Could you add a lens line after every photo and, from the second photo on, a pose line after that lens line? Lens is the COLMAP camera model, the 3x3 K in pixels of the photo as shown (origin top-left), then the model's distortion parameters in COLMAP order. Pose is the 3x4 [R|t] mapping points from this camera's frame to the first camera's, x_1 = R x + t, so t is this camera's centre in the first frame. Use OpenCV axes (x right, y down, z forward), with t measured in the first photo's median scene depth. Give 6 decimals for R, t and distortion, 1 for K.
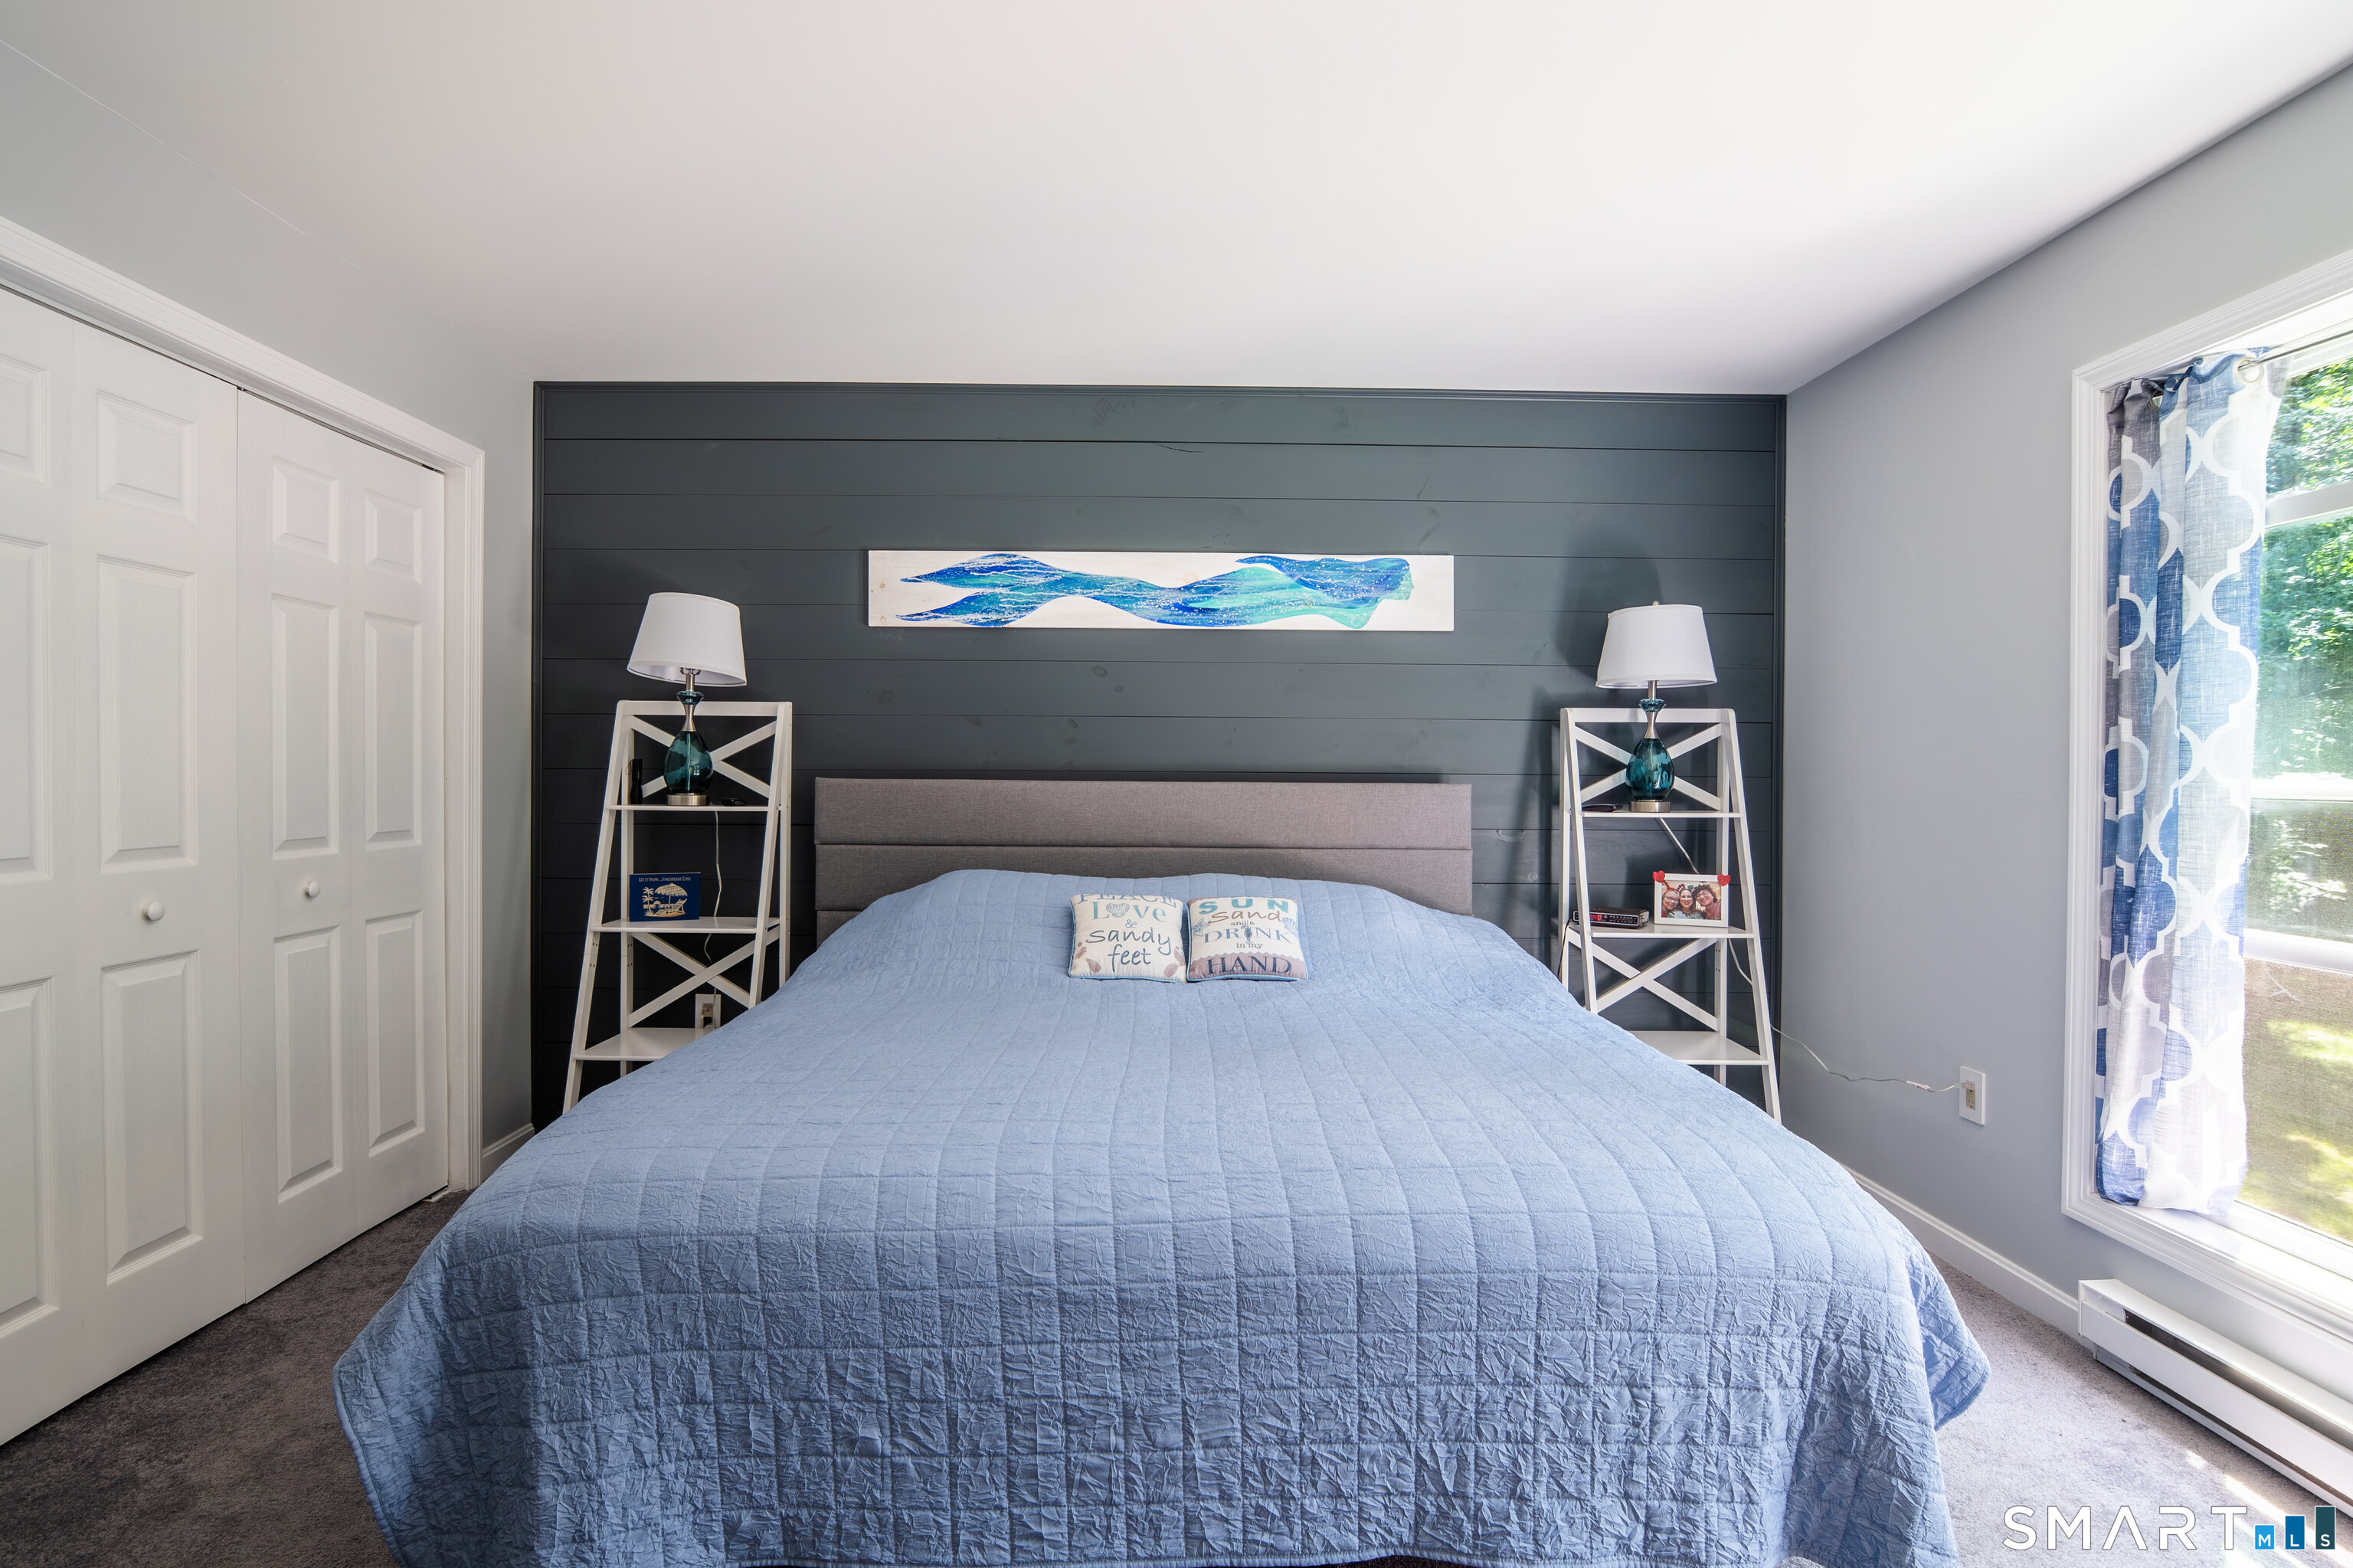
lens RADIAL K [[1150.8, 0, 1179.2], [0, 1150.8, 787.8], [0, 0, 1]] dist [-0.029154, 0.007625]
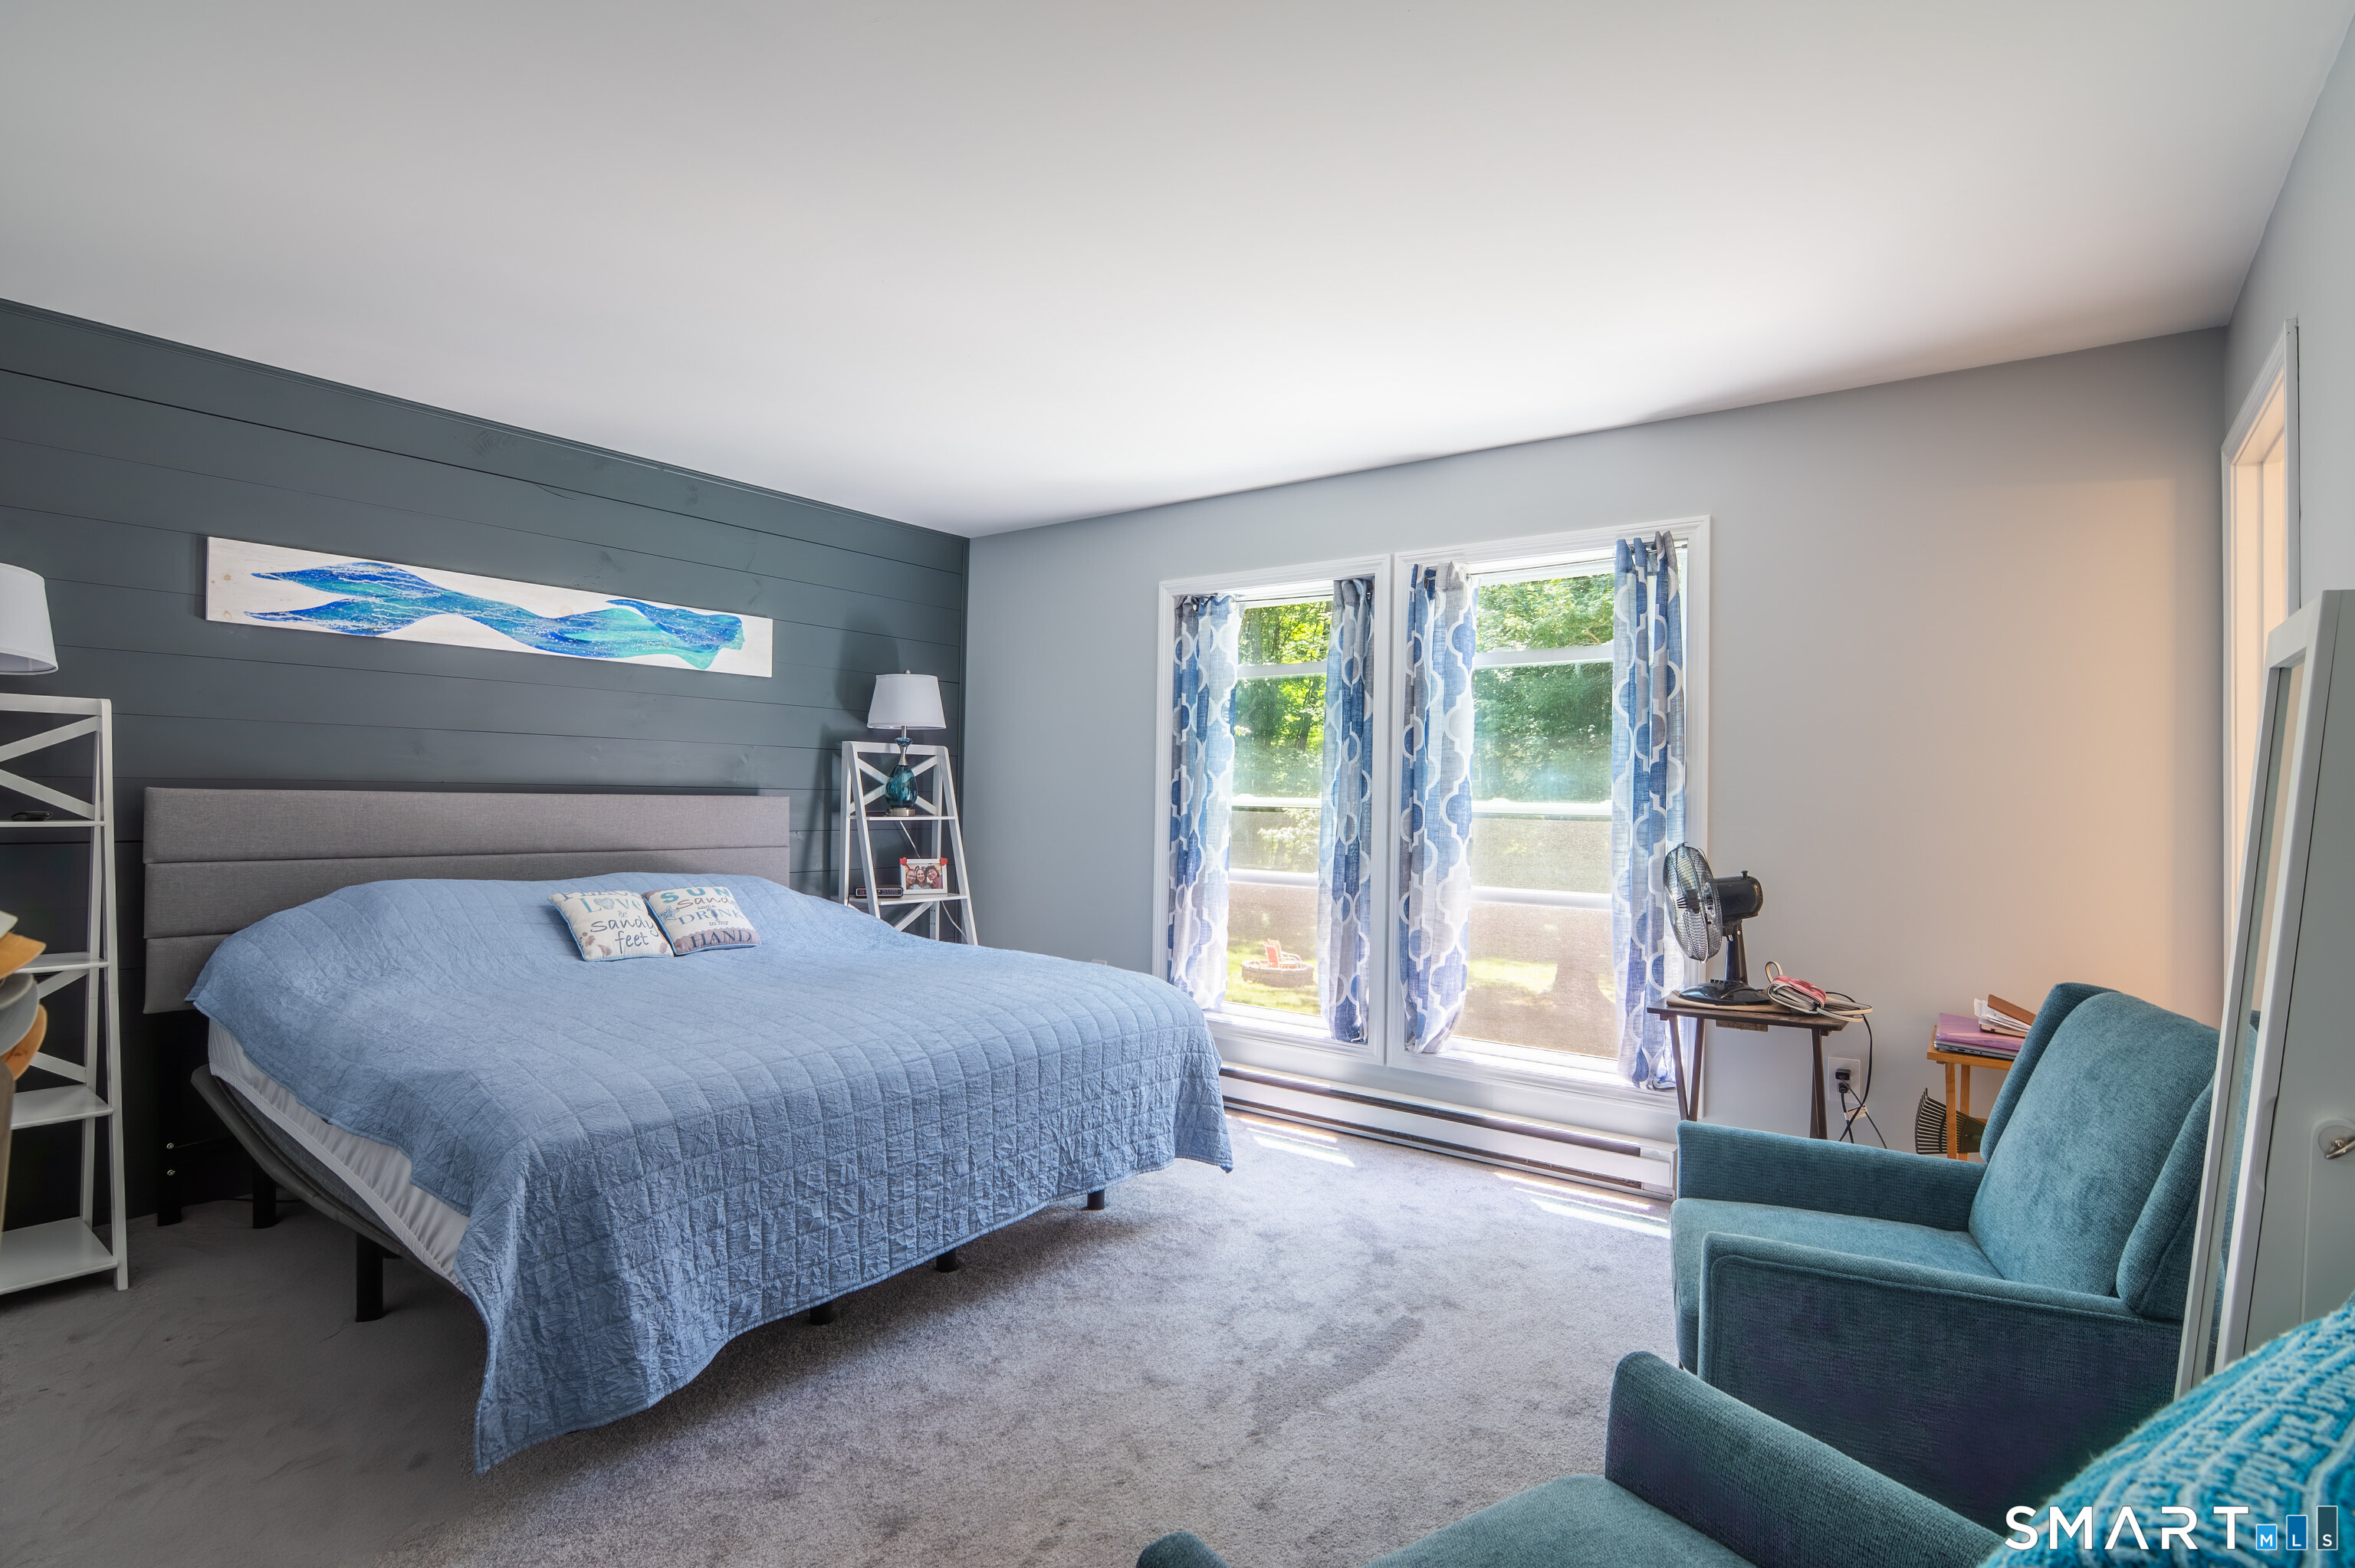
lens RADIAL K [[1151.5, 0, 1172.7], [0, 1151.5, 789.4], [0, 0, 1]] dist [-0.029154, 0.007625]
pose [[0.613518, 0.007406, 0.789646, -0.754733], [-0.003978, 0.999972, -0.006289, -0.007085], [-0.789671, 0.000717, 0.613530, -0.218277]]
